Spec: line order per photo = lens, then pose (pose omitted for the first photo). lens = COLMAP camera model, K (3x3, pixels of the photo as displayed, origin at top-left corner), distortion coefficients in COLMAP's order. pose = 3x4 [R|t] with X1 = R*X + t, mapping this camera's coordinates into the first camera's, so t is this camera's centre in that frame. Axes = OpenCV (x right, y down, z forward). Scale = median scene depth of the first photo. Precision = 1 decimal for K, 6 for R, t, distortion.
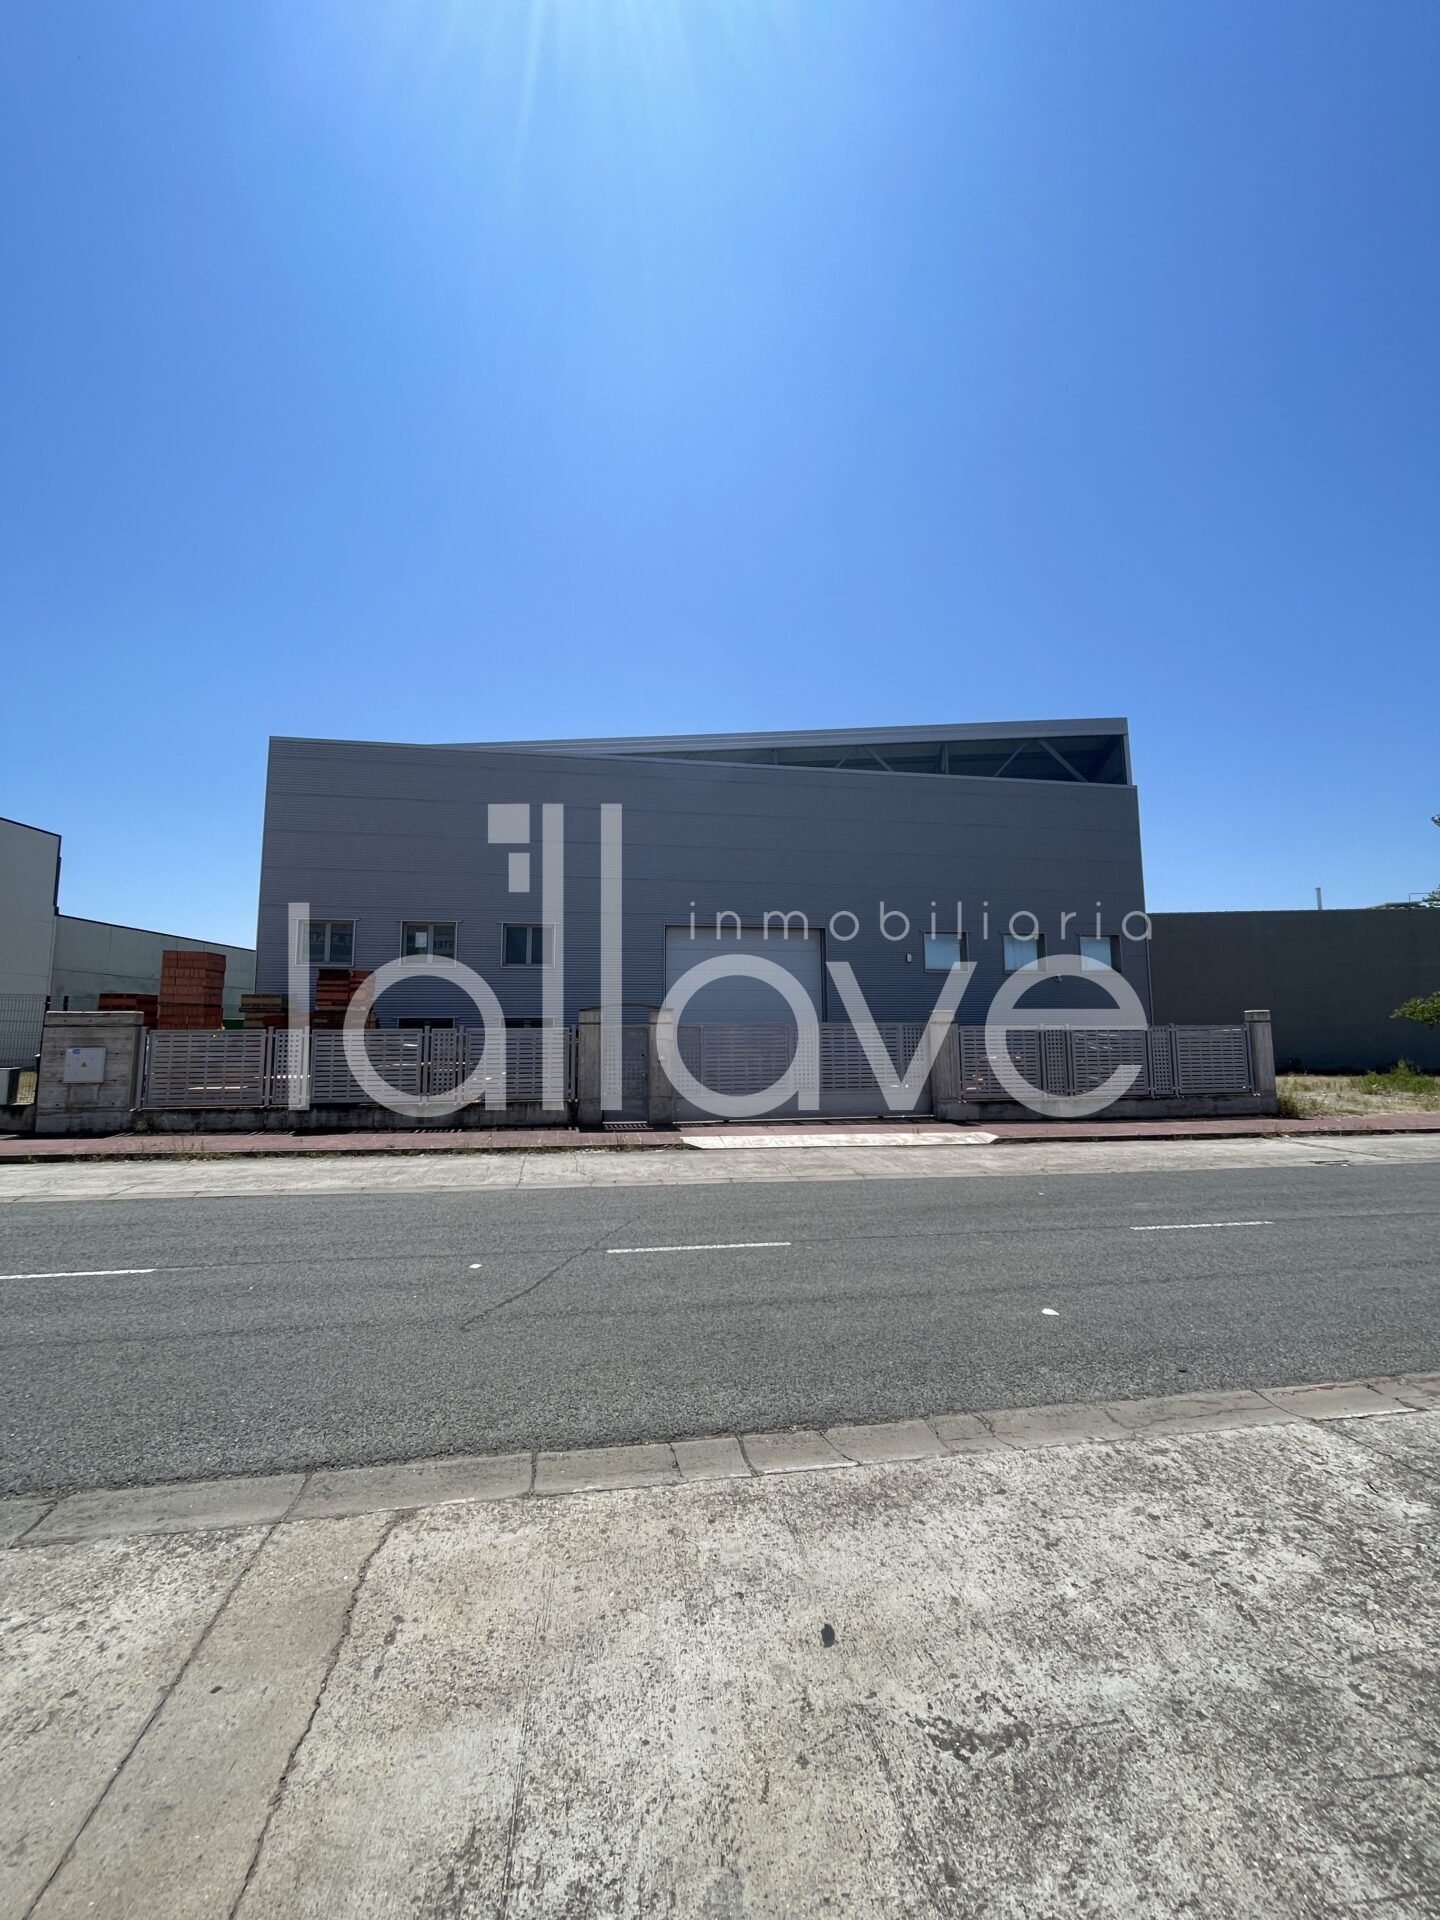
lens RADIAL K [[776.8, 0, 720.0], [0, 776.8, 960.0], [0, 0, 1]] dist [0.001124, 0.000047]
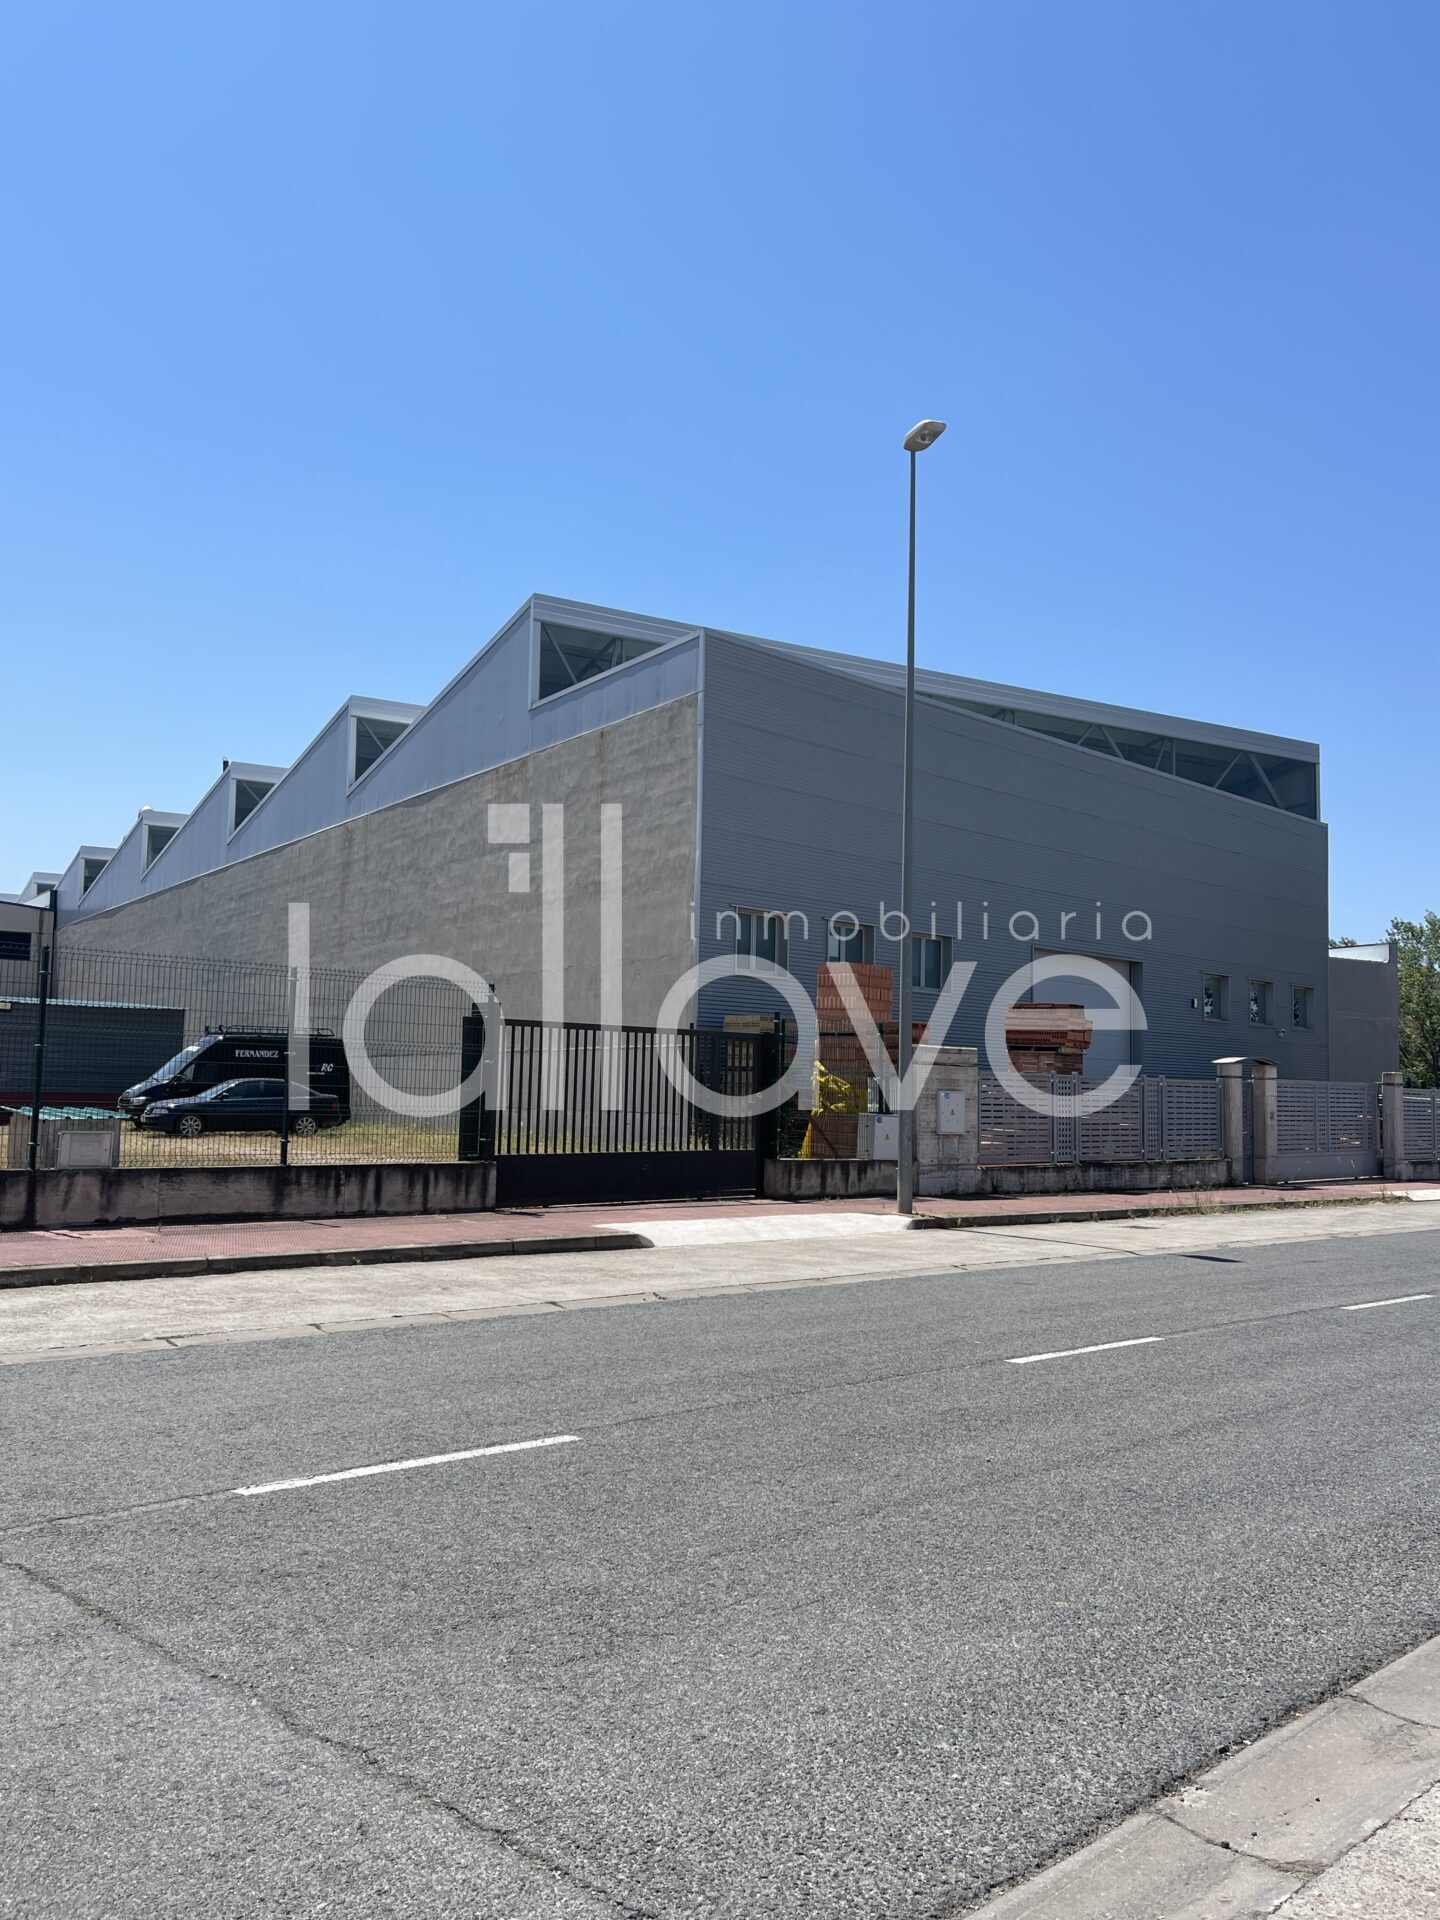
lens RADIAL K [[1499.0, 0, 720.0], [0, 1499.0, 960.0], [0, 0, 1]] dist [-0.003144, -0.000656]
pose [[0.819271, 0.075999, 0.568348, -1.022187], [-0.092552, 0.995708, 0.000268, 0.002582], [-0.565888, -0.052821, 0.822788, -0.058757]]
